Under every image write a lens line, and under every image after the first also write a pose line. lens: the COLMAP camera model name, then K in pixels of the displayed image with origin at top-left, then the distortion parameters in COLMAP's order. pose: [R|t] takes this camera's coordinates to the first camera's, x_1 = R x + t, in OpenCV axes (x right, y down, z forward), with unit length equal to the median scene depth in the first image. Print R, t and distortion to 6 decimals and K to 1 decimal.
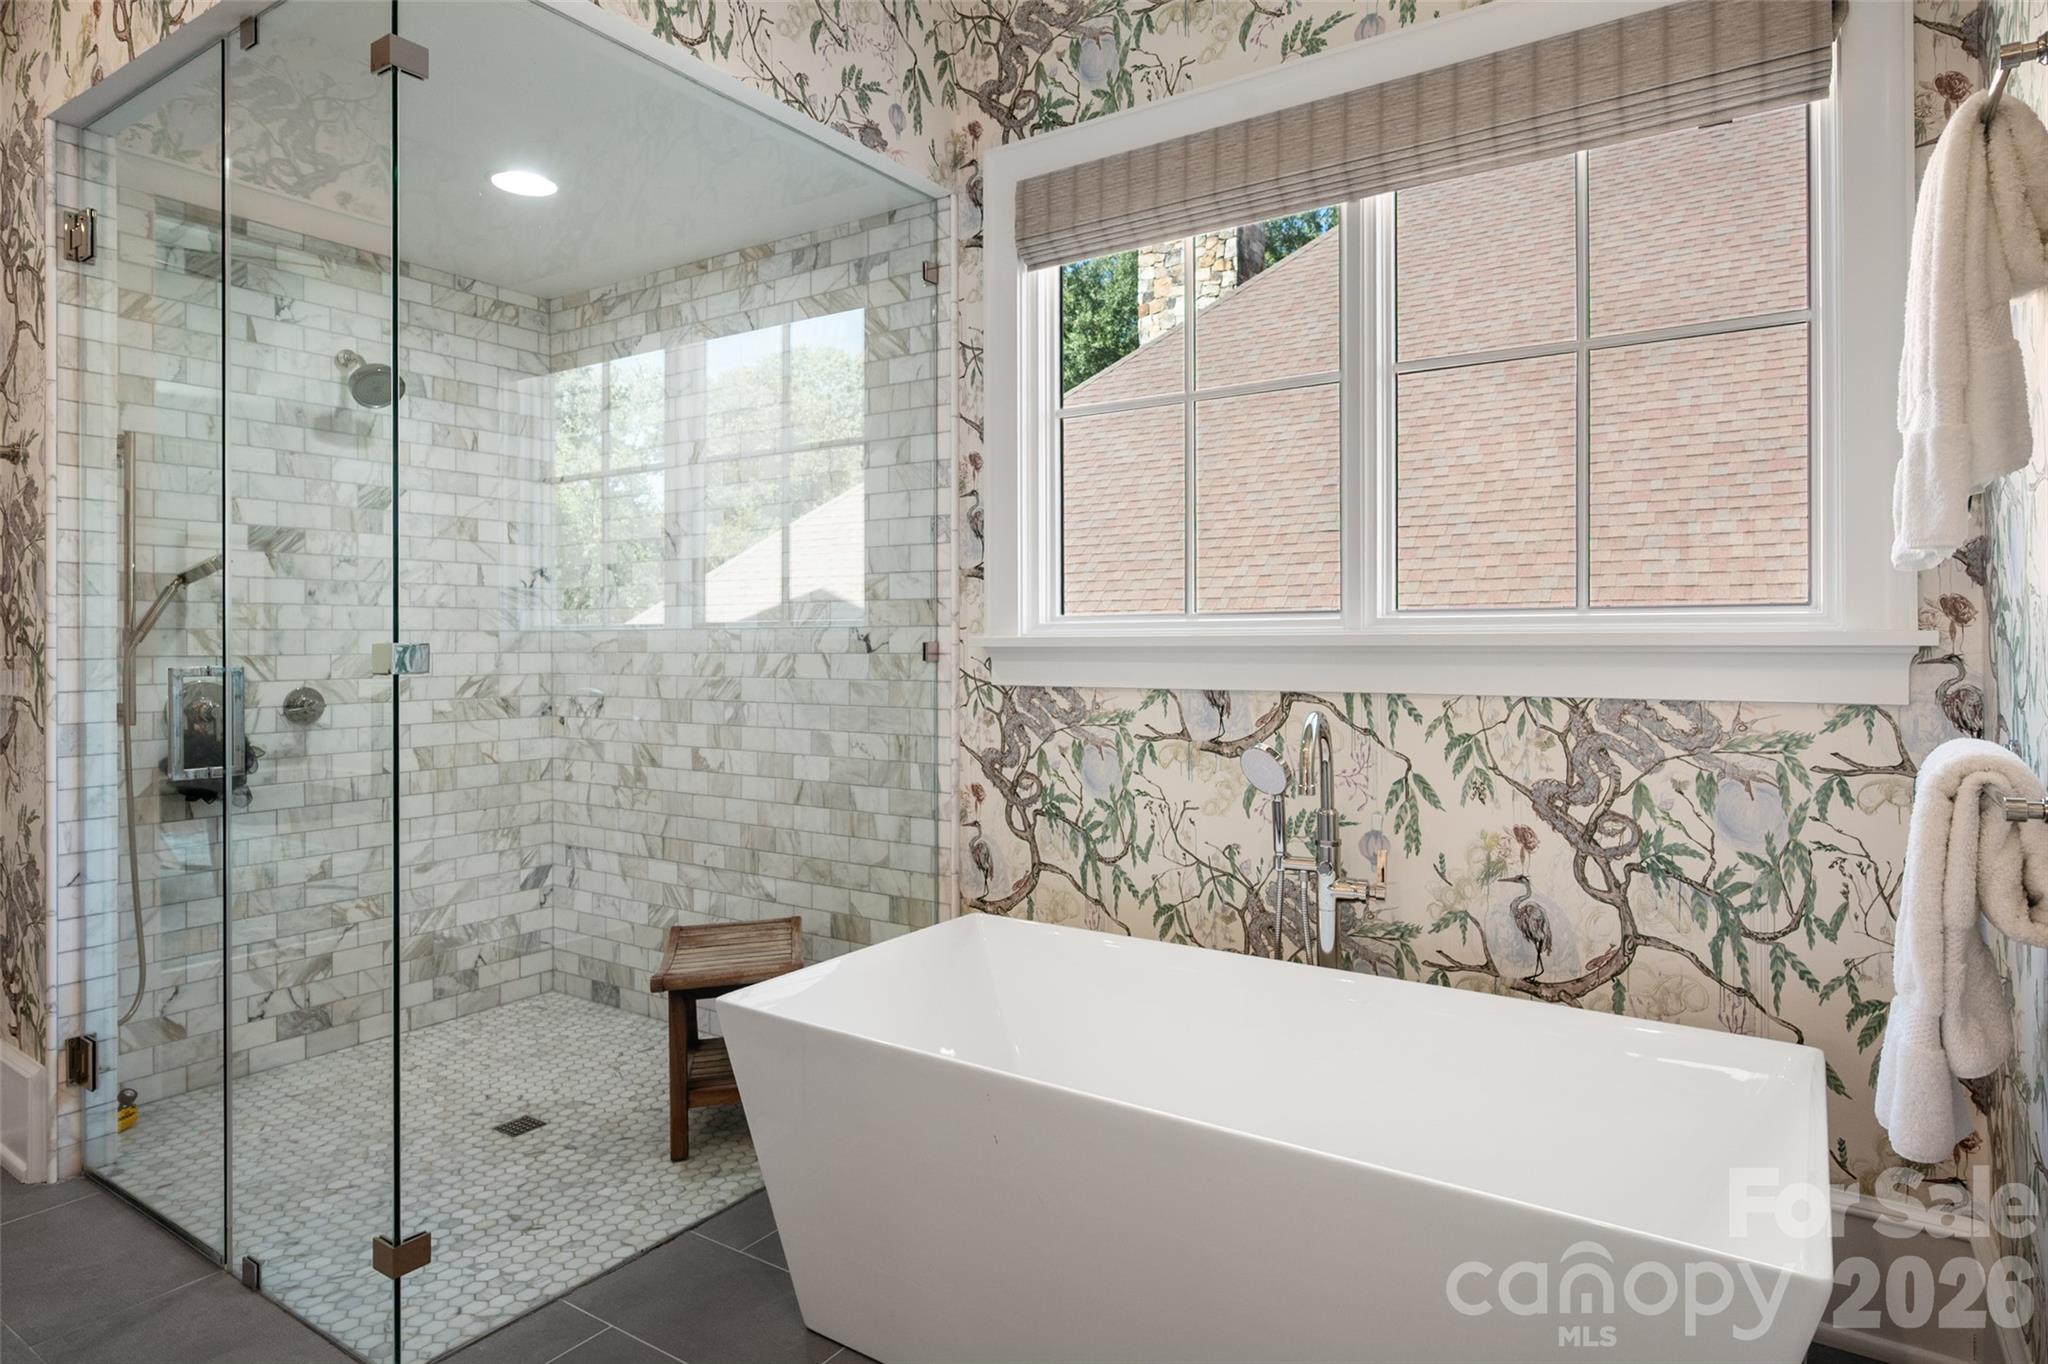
lens RADIAL K [[1182.6, 0, 1113.2], [0, 1182.6, 637.8], [0, 0, 1]] dist [-0.000948, -0.001084]
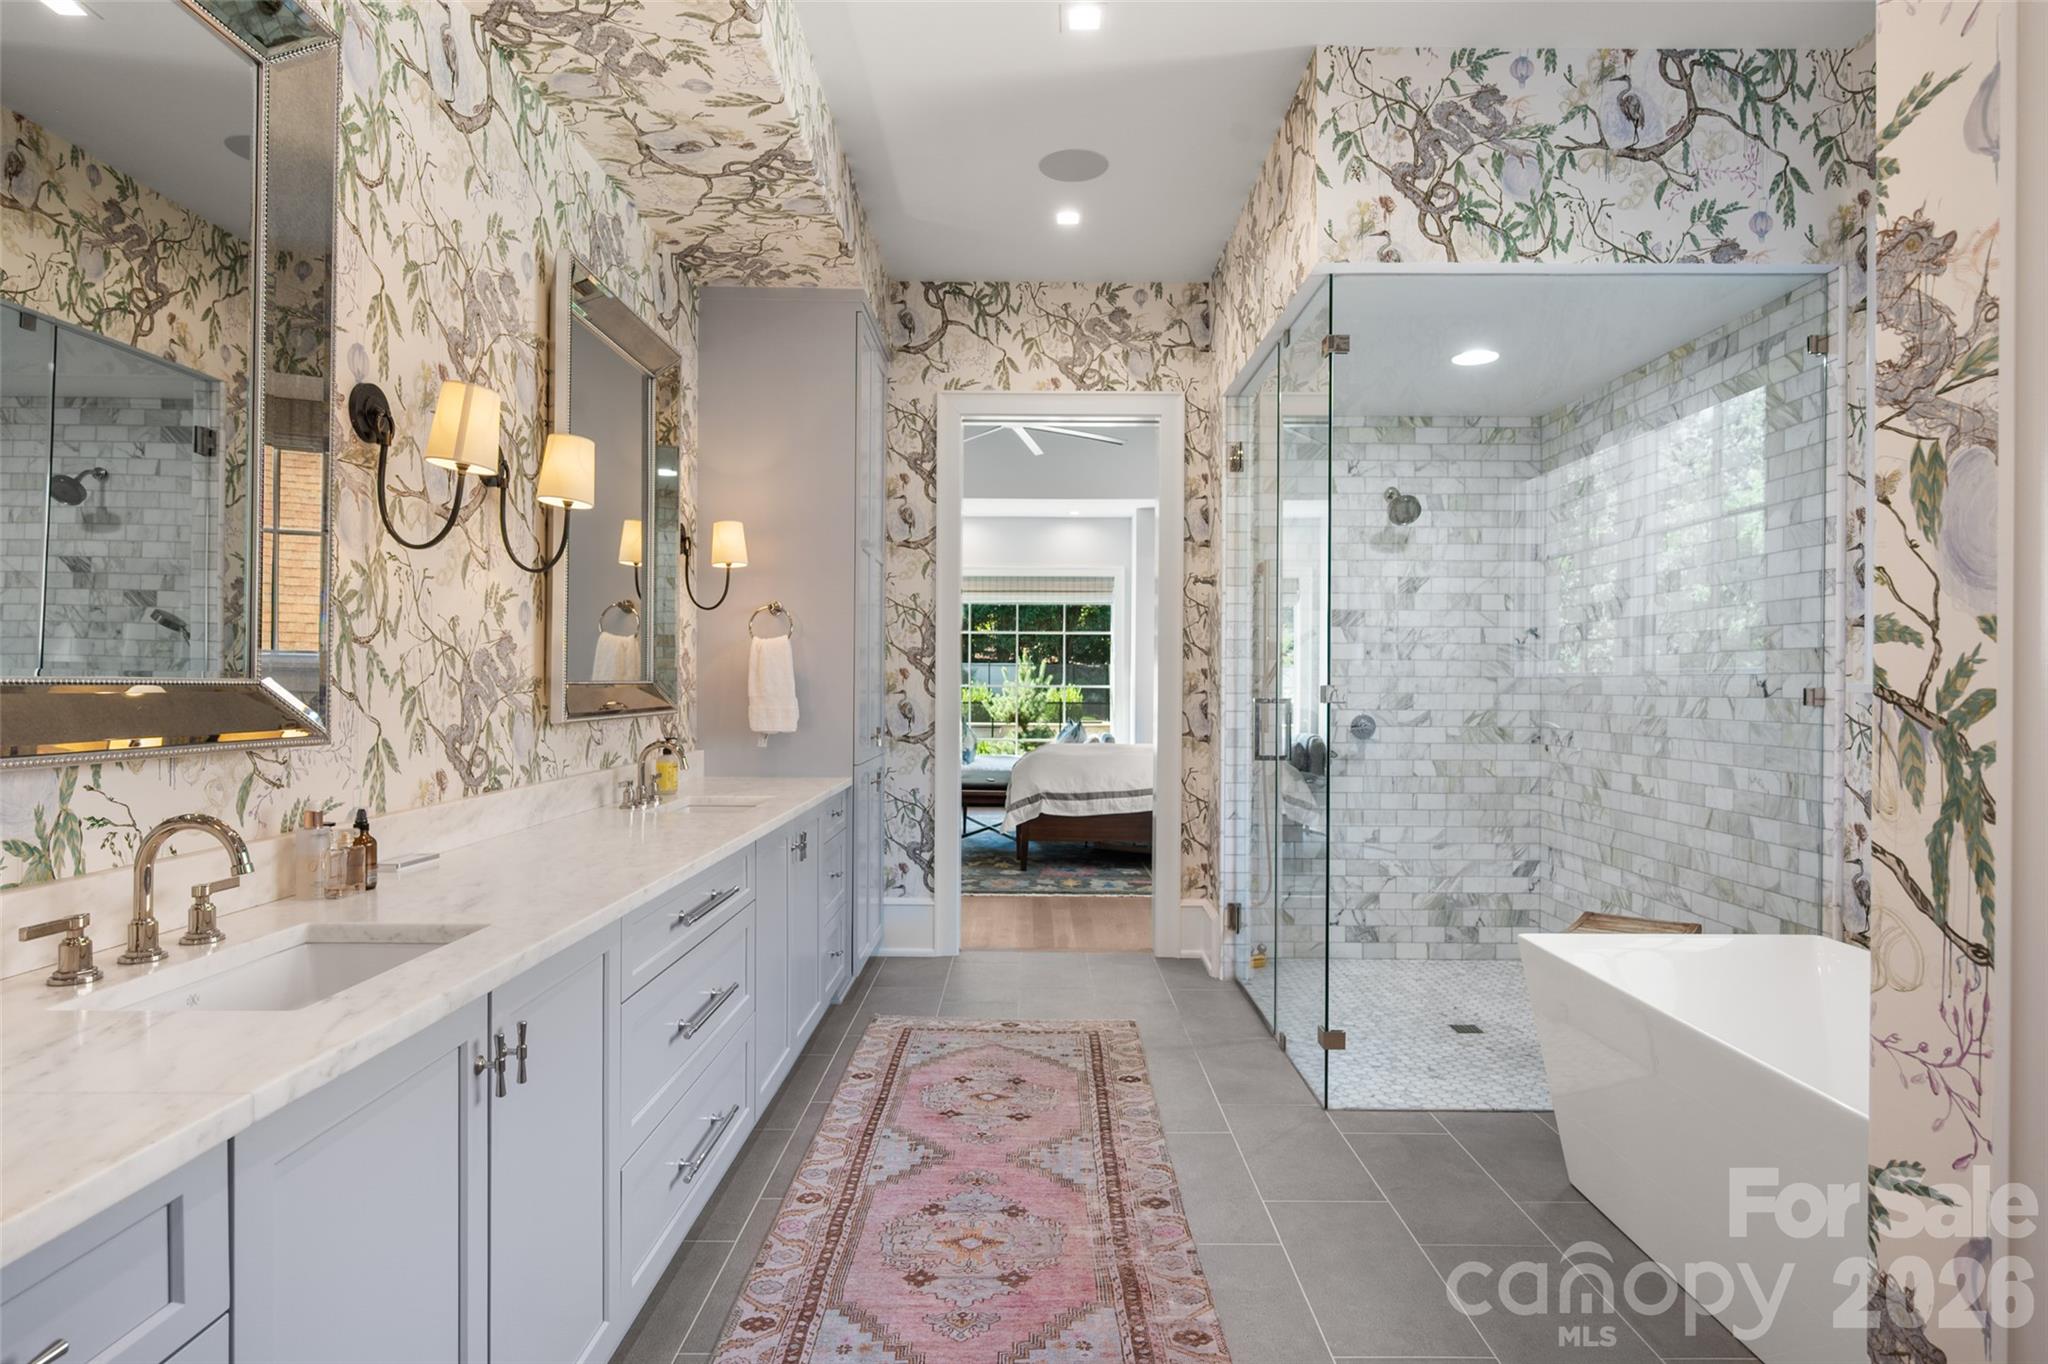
lens RADIAL K [[1108.5, 0, 1036.4], [0, 1108.5, 677.8], [0, 0, 1]] dist [-0.002989, -0.003253]
pose [[0.551126, 0.001027, -0.834421, 0.284898], [-0.004570, 0.999988, -0.001788, -0.000715], [0.834409, 0.004799, 0.551124, -0.141381]]
